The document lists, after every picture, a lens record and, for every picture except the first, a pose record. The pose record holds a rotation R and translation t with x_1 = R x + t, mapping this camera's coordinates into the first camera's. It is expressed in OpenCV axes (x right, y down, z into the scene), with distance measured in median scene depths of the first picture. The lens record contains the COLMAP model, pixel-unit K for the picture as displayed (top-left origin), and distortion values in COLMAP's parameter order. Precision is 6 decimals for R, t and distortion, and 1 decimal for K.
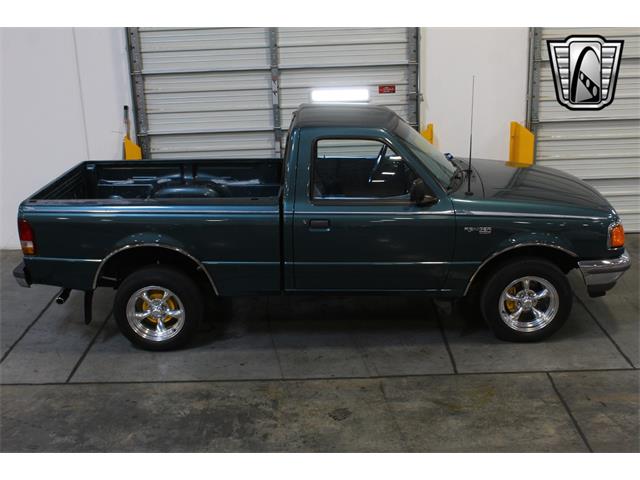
lens RADIAL K [[755.0, 0, 331.6], [0, 755.0, 264.3], [0, 0, 1]] dist [-0.073001, 0.000000]
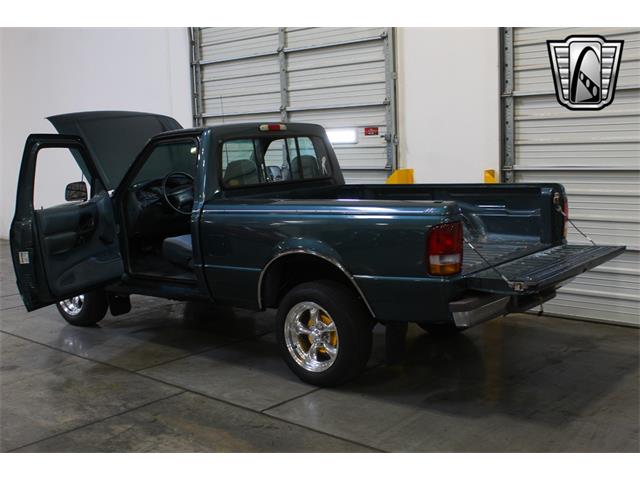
lens RADIAL K [[755.0, 0, 330.8], [0, 755.0, 243.7], [0, 0, 1]] dist [-0.073001, 0.000000]
pose [[0.756739, 0.095218, -0.646746, 0.901727], [-0.215866, 0.970237, -0.109734, 0.033154], [0.617048, 0.222650, 0.754770, 0.362505]]
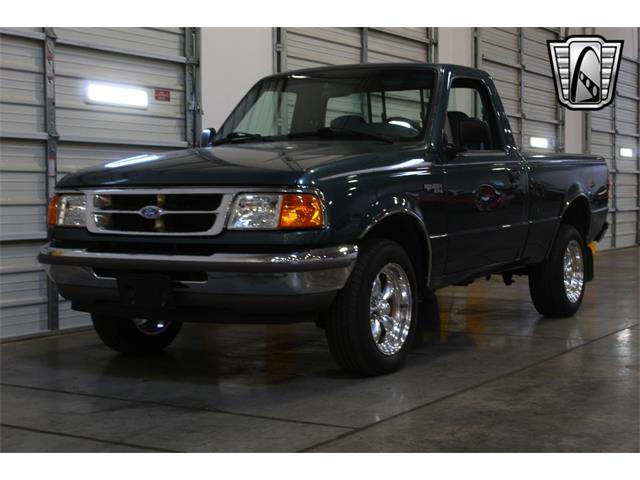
lens RADIAL K [[1039.5, 0, 316.2], [0, 1039.5, 241.7], [0, 0, 1]] dist [0.006362, 0.000000]
pose [[0.538820, -0.010109, 0.842360, -0.906784], [0.279591, 0.945396, -0.167497, 0.138369], [-0.794671, 0.325767, 0.512224, 0.571241]]
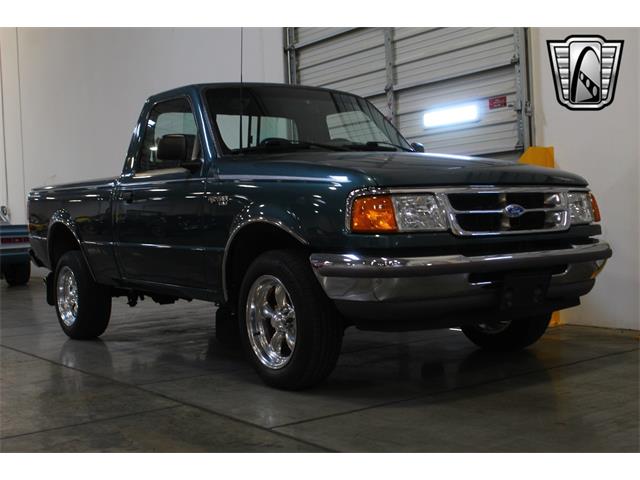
lens RADIAL K [[857.1, 0, 321.2], [0, 857.1, 241.0], [0, 0, 1]] dist [-0.007826, 0.000000]
pose [[0.588639, 0.019163, -0.808169, 0.862468], [-0.248838, 0.955473, -0.158589, 0.091518], [0.769145, 0.294455, 0.567197, 0.589405]]
